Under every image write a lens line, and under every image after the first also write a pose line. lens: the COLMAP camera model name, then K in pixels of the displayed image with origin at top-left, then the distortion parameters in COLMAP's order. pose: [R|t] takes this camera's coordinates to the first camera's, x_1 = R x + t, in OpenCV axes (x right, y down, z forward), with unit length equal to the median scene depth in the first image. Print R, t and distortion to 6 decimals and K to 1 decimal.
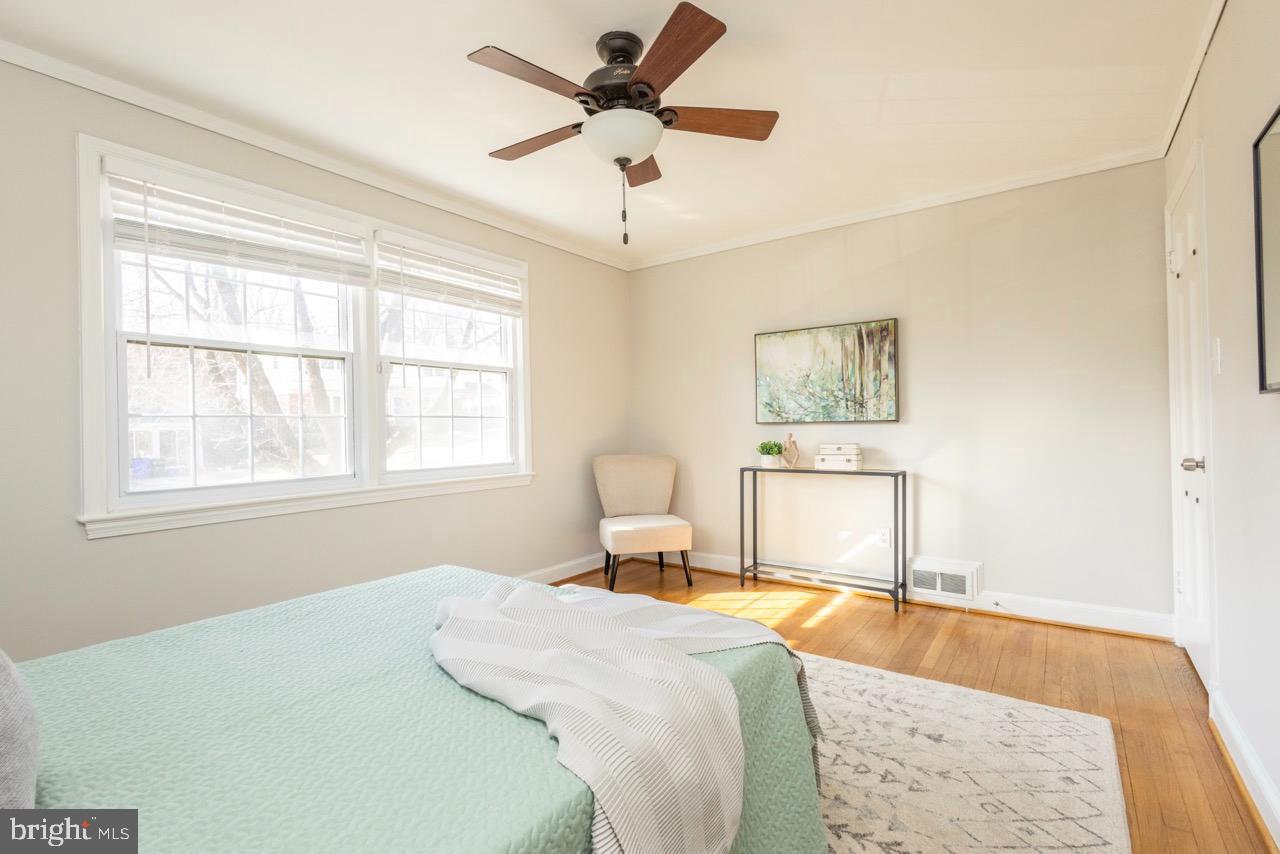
lens RADIAL K [[587.3, 0, 640.0], [0, 587.3, 427.0], [0, 0, 1]] dist [0.000149, -0.000055]
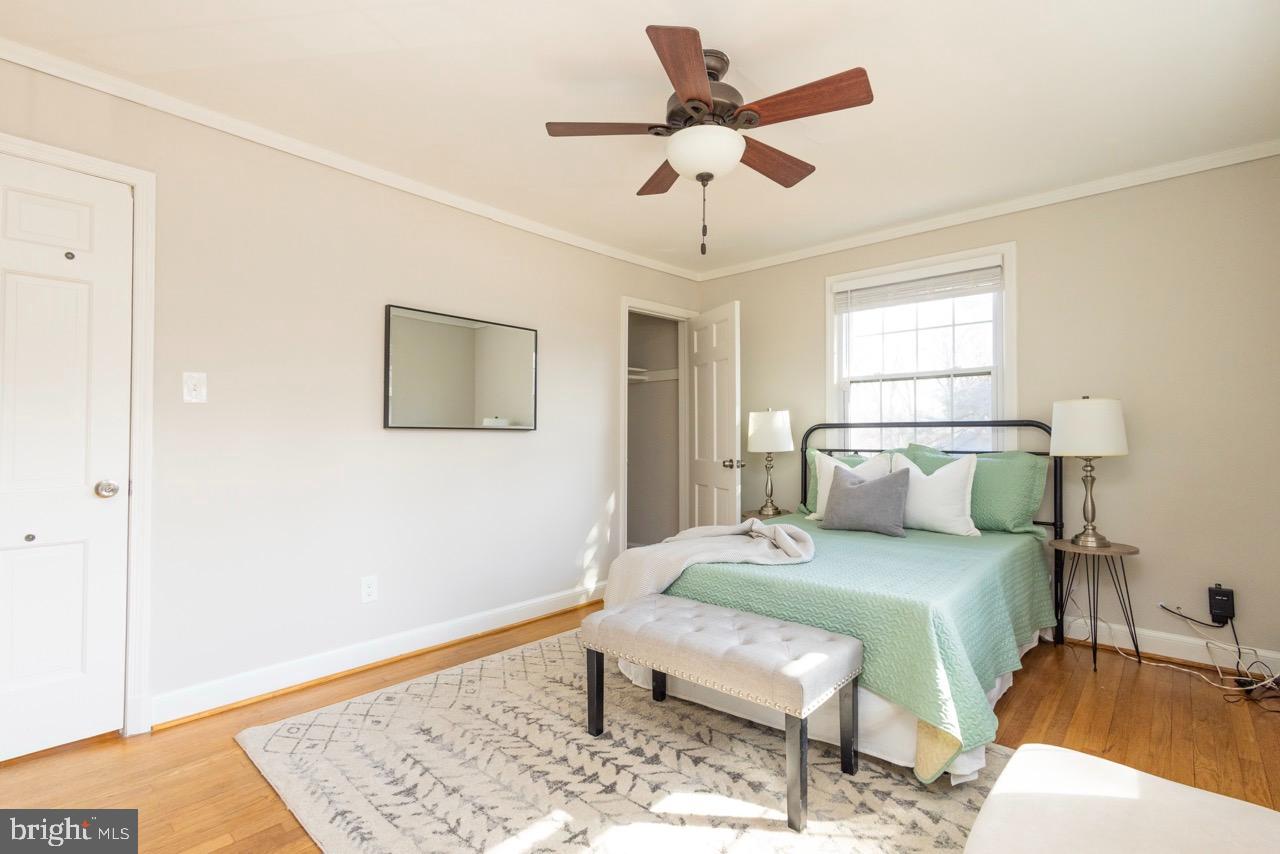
lens RADIAL K [[595.0, 0, 647.2], [0, 595.0, 436.7], [0, 0, 1]] dist [0.002773, 0.000241]
pose [[-0.995533, 0.018768, 0.092528, -0.013094], [0.017844, 0.999782, -0.010807, 0.003411], [-0.092710, -0.009108, -0.995651, 1.583998]]
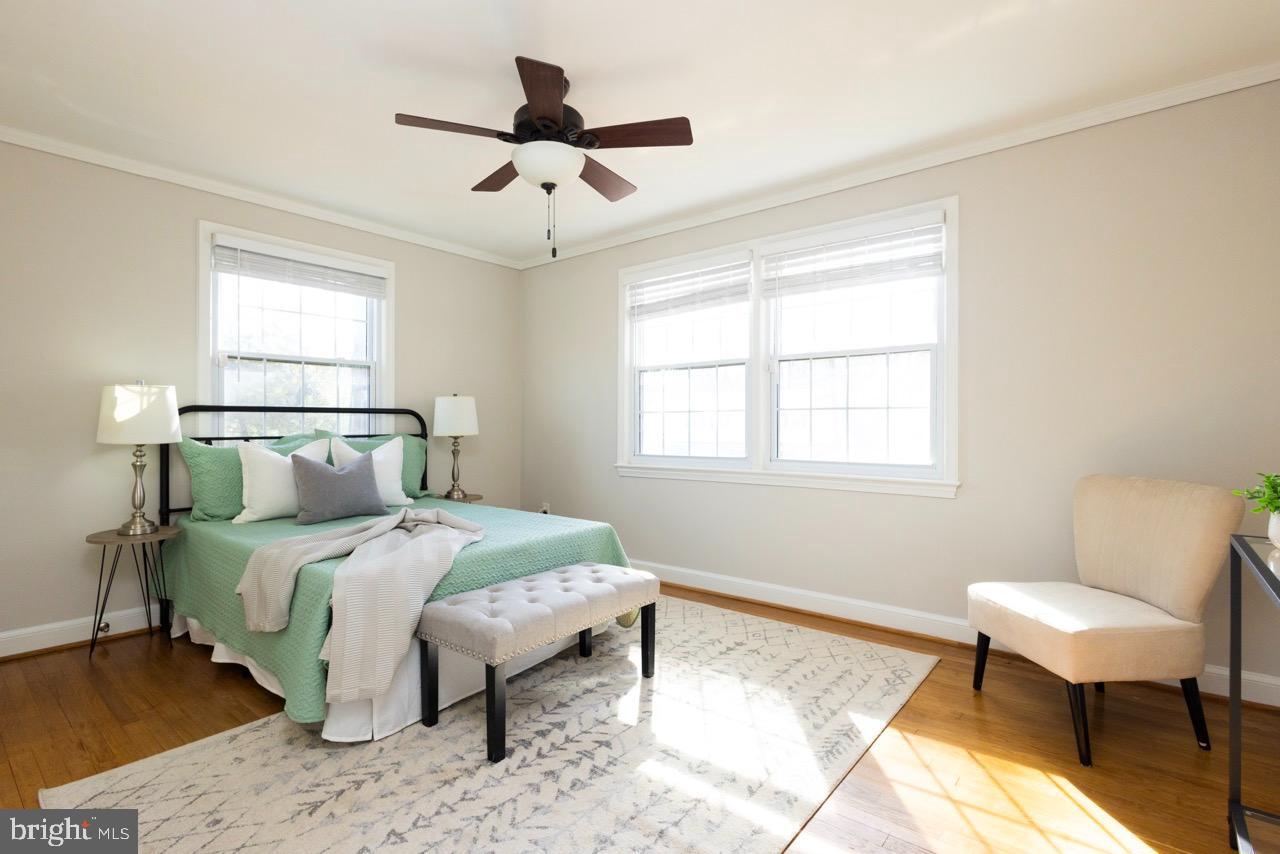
lens RADIAL K [[595.0, 0, 647.2], [0, 595.0, 436.7], [0, 0, 1]] dist [0.002773, 0.000241]
pose [[-0.040085, 0.042731, -0.998282, 0.864043], [0.006525, 0.999075, 0.042503, -0.020163], [0.999175, -0.004810, -0.040327, 0.967945]]
